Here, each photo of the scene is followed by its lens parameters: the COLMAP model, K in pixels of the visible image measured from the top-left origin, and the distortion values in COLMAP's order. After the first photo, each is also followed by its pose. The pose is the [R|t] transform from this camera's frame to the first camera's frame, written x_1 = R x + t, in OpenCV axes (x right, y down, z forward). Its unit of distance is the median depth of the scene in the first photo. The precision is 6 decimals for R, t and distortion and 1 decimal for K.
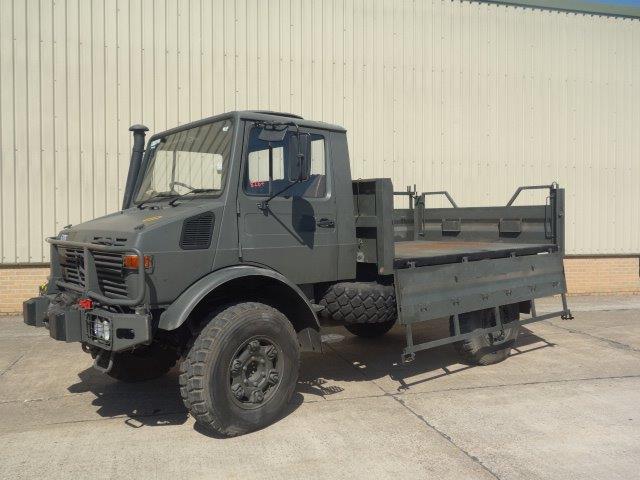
lens RADIAL K [[569.2, 0, 318.1], [0, 569.2, 241.4], [0, 0, 1]] dist [-0.002845, -0.005705]
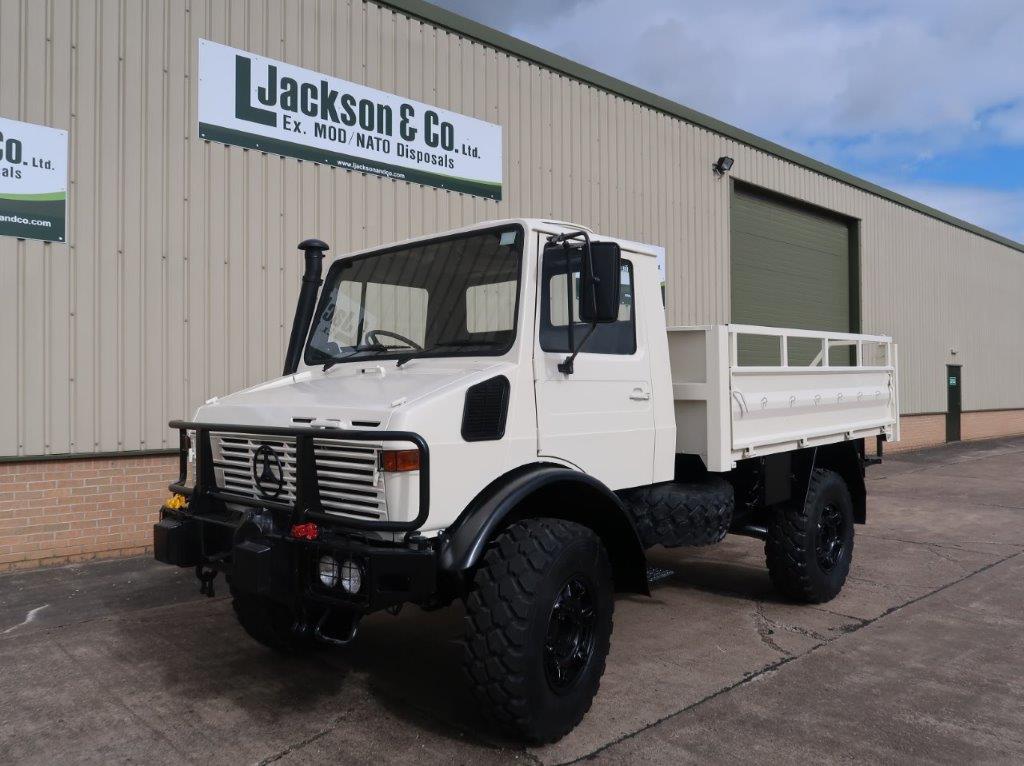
lens RADIAL K [[793.8, 0, 512.0], [0, 793.8, 383.0], [0, 0, 1]] dist [-0.016735, 0.002767]
pose [[0.991470, -0.001862, 0.130321, -0.254364], [0.007998, 0.998883, -0.046577, -0.003524], [-0.130088, 0.047222, 0.990377, 0.125697]]
